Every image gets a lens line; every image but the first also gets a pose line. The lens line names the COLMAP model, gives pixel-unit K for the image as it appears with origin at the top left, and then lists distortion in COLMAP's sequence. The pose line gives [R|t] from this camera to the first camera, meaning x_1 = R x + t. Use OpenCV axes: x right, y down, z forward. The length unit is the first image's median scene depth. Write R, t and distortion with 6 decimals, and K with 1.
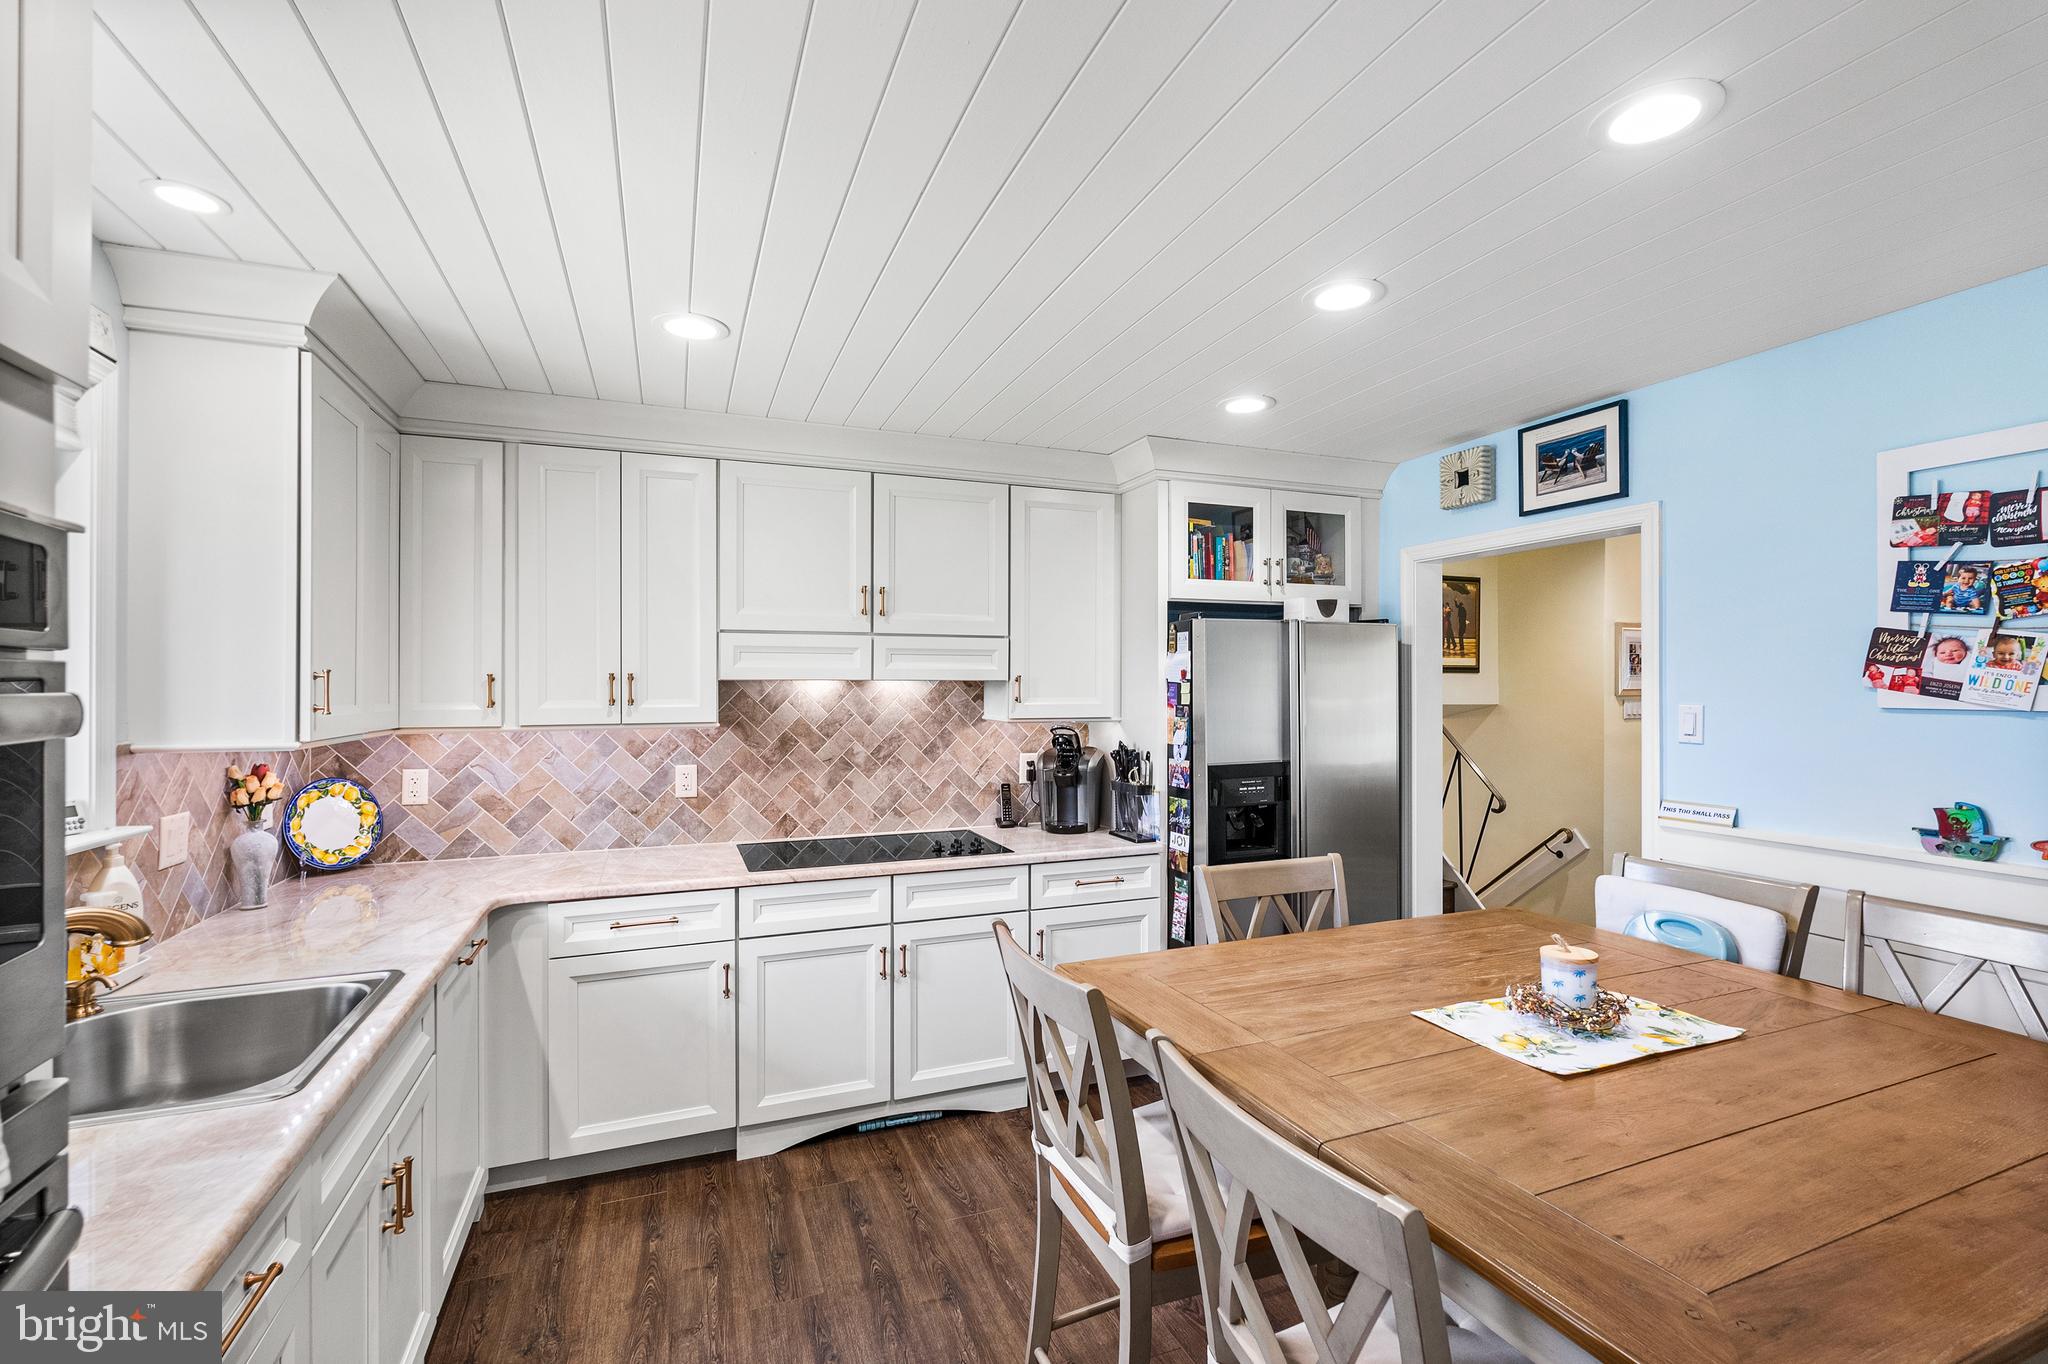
lens RADIAL K [[911.5, 0, 1028.2], [0, 911.5, 681.7], [0, 0, 1]] dist [-0.006279, 0.000331]
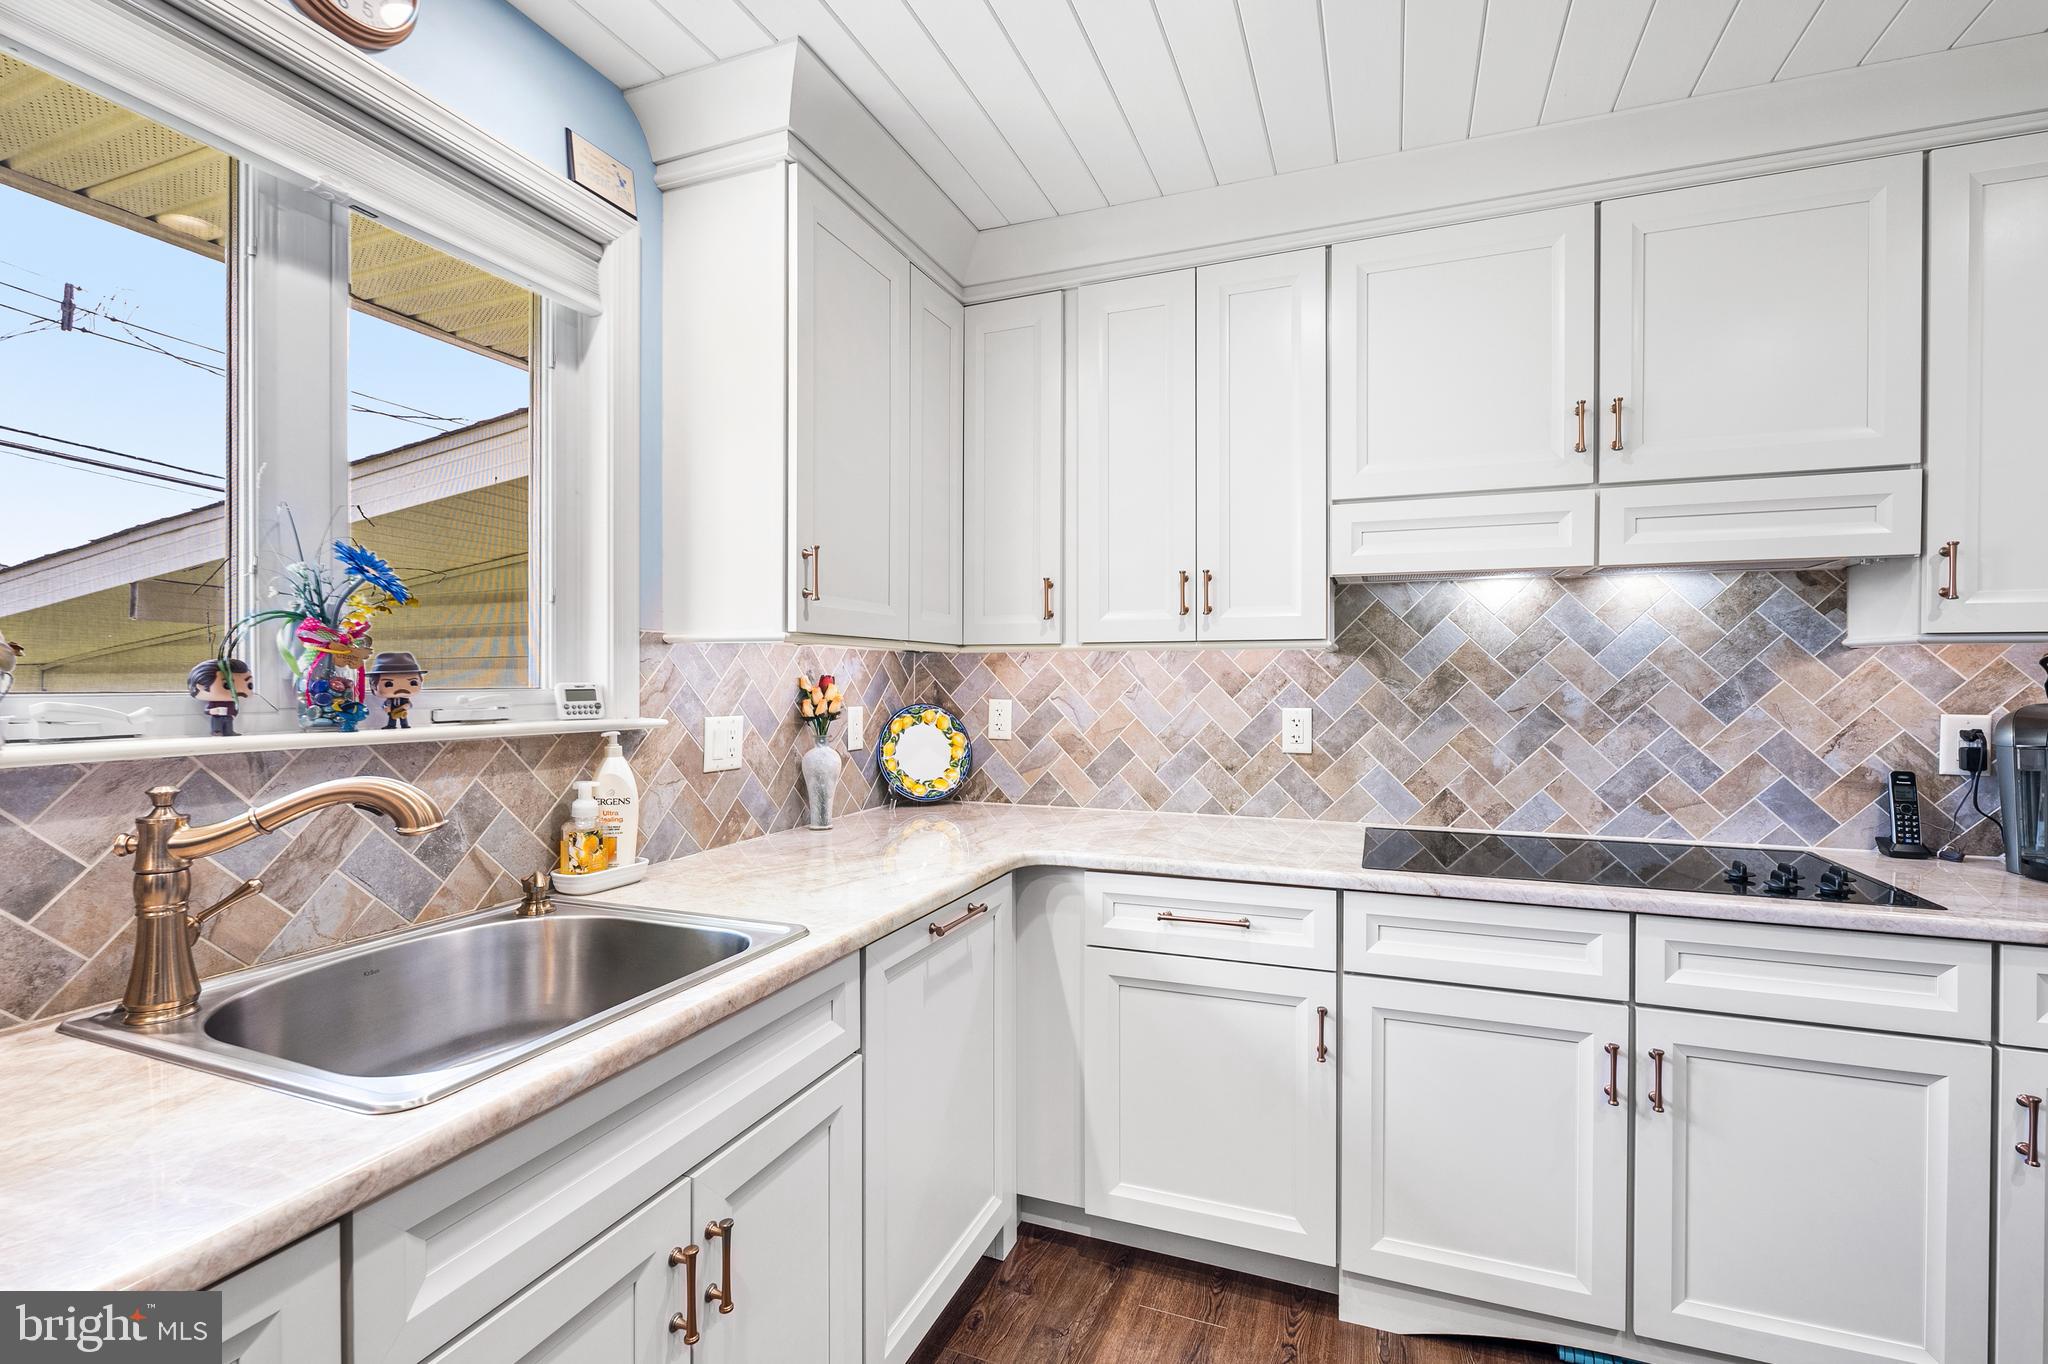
lens RADIAL K [[911.5, 0, 1028.2], [0, 911.5, 681.7], [0, 0, 1]] dist [-0.006279, 0.000331]
pose [[0.729798, 0.004935, -0.683645, -0.044315], [-0.000379, 0.999977, 0.006814, 0.072593], [0.683662, -0.004714, 0.729783, 0.366753]]
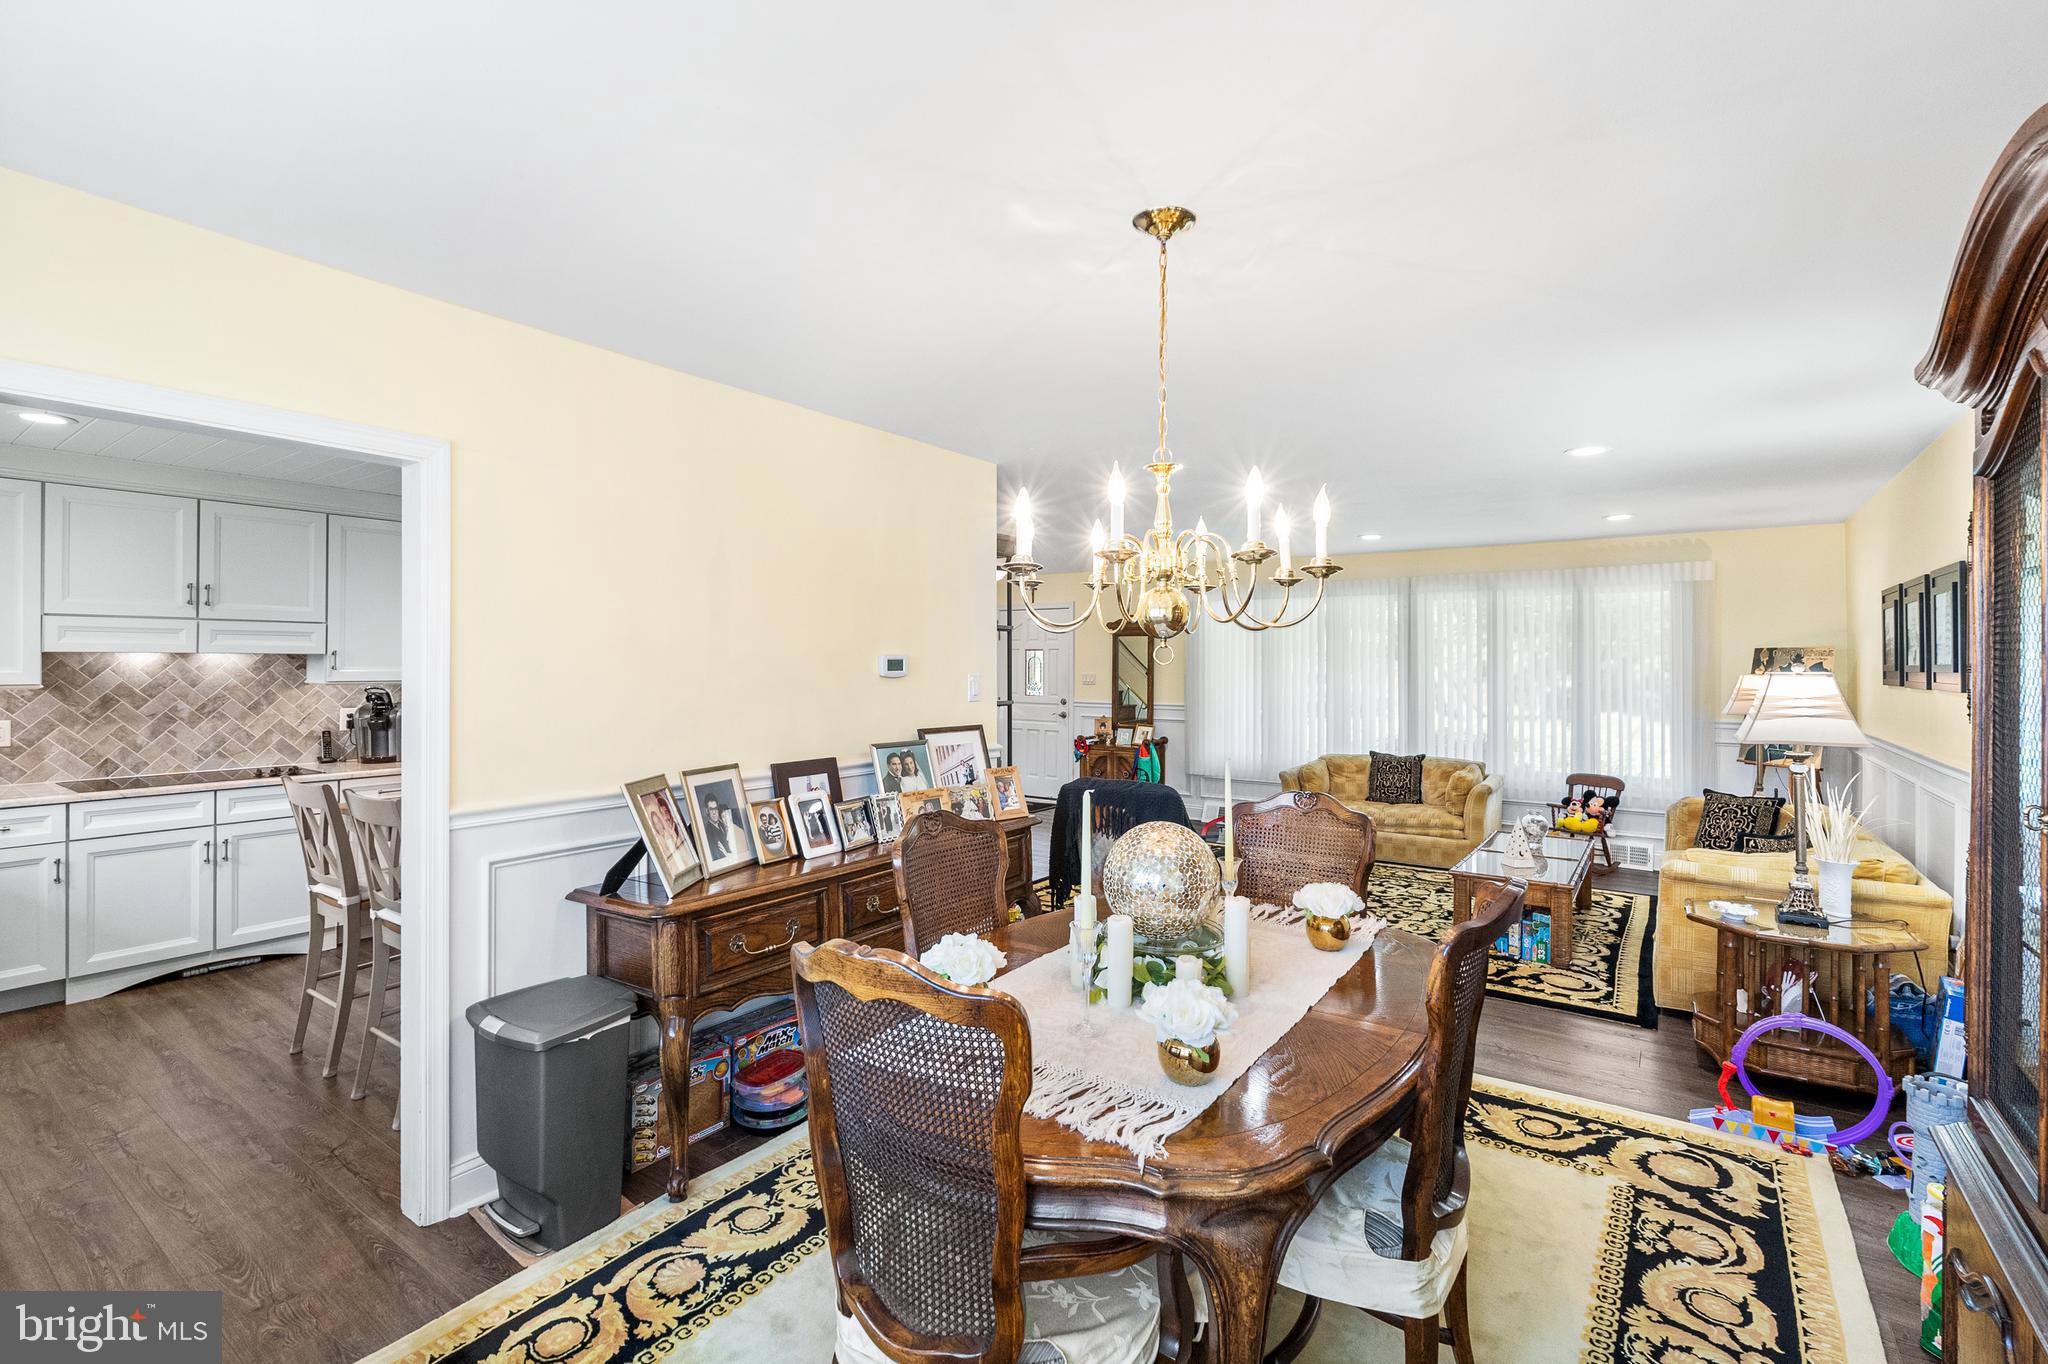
lens RADIAL K [[934.0, 0, 1019.2], [0, 934.0, 658.6], [0, 0, 1]] dist [-0.001015, 0.000135]
pose [[0.847705, 0.005104, 0.530443, 0.137604], [-0.004865, 0.999986, -0.001847, 0.003245], [-0.530445, -0.001015, 0.847719, -0.883986]]
